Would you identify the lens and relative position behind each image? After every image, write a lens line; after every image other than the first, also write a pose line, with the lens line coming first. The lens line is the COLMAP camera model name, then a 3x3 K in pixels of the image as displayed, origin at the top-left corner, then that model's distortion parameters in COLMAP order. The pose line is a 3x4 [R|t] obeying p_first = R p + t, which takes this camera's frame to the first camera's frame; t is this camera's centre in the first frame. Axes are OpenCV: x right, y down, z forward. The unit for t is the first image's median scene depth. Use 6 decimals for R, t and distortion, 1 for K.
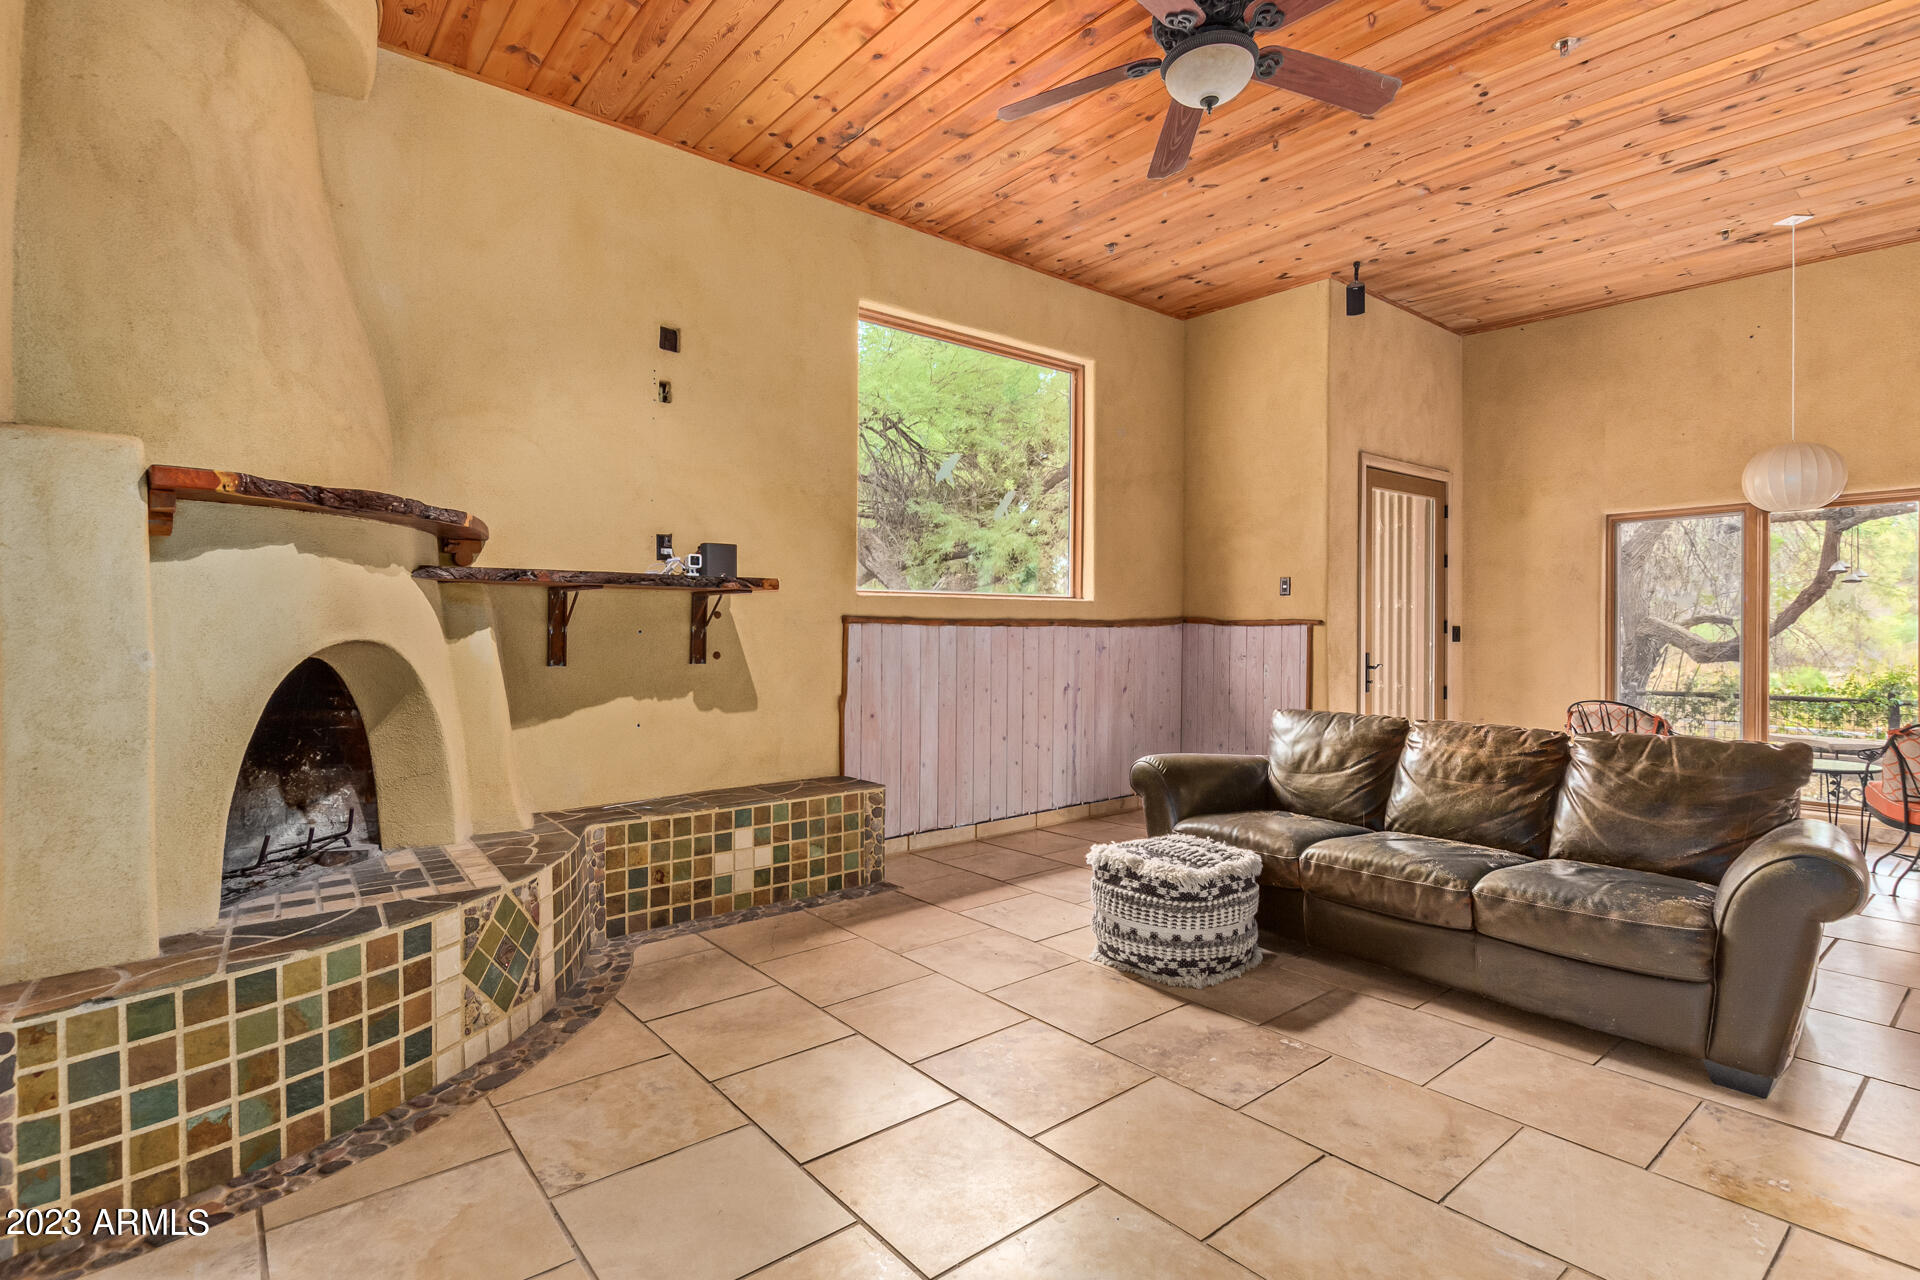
lens RADIAL K [[921.9, 0, 943.1], [0, 921.9, 641.6], [0, 0, 1]] dist [0.000566, -0.000628]
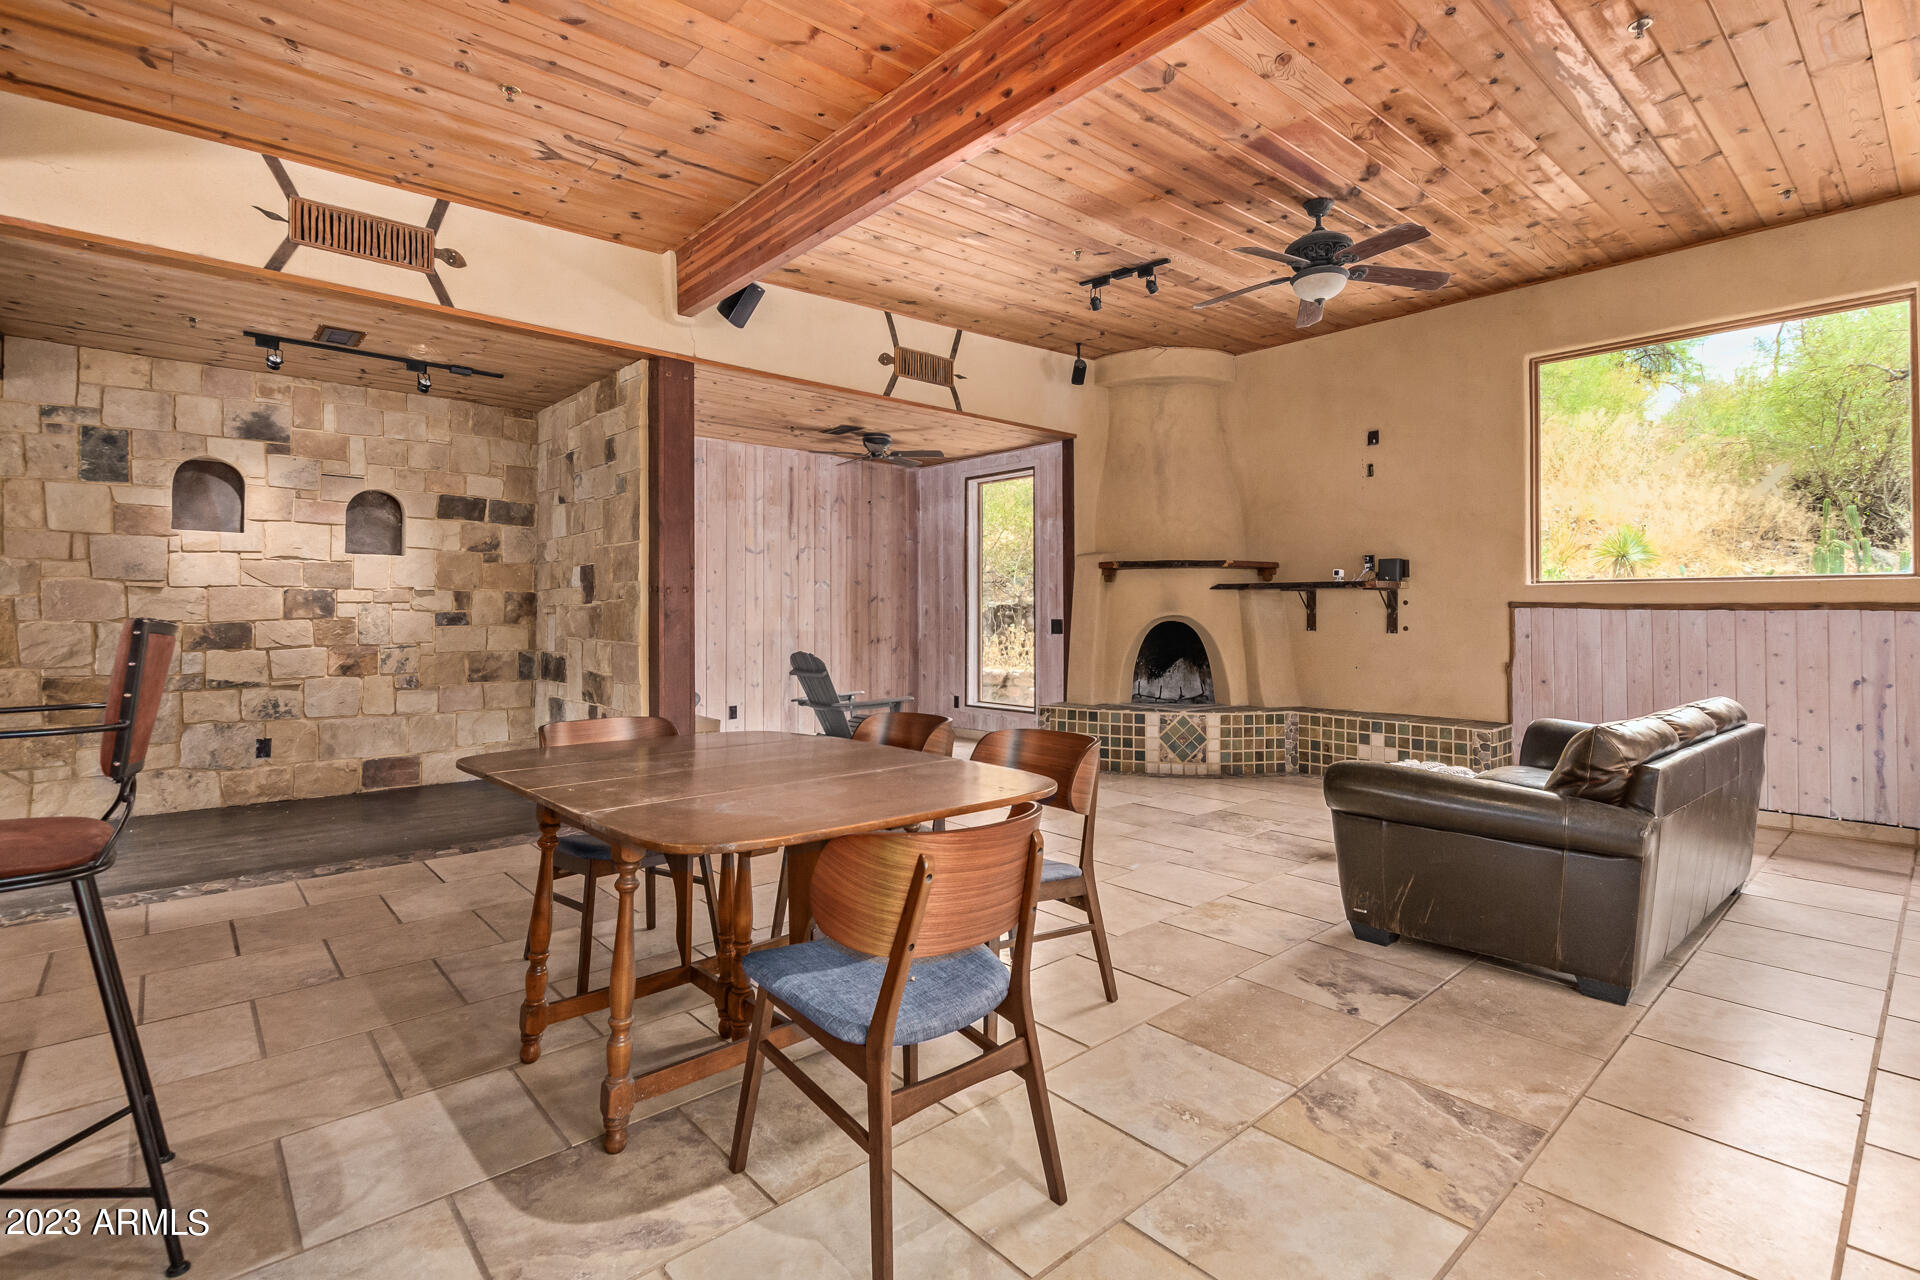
lens RADIAL K [[883.1, 0, 962.0], [0, 883.1, 620.2], [0, 0, 1]] dist [0.004007, -0.002914]
pose [[0.052657, 0.012711, -0.998532, 1.311848], [-0.016053, 0.999801, 0.011881, -0.005718], [0.998484, 0.015404, 0.052850, 0.175923]]
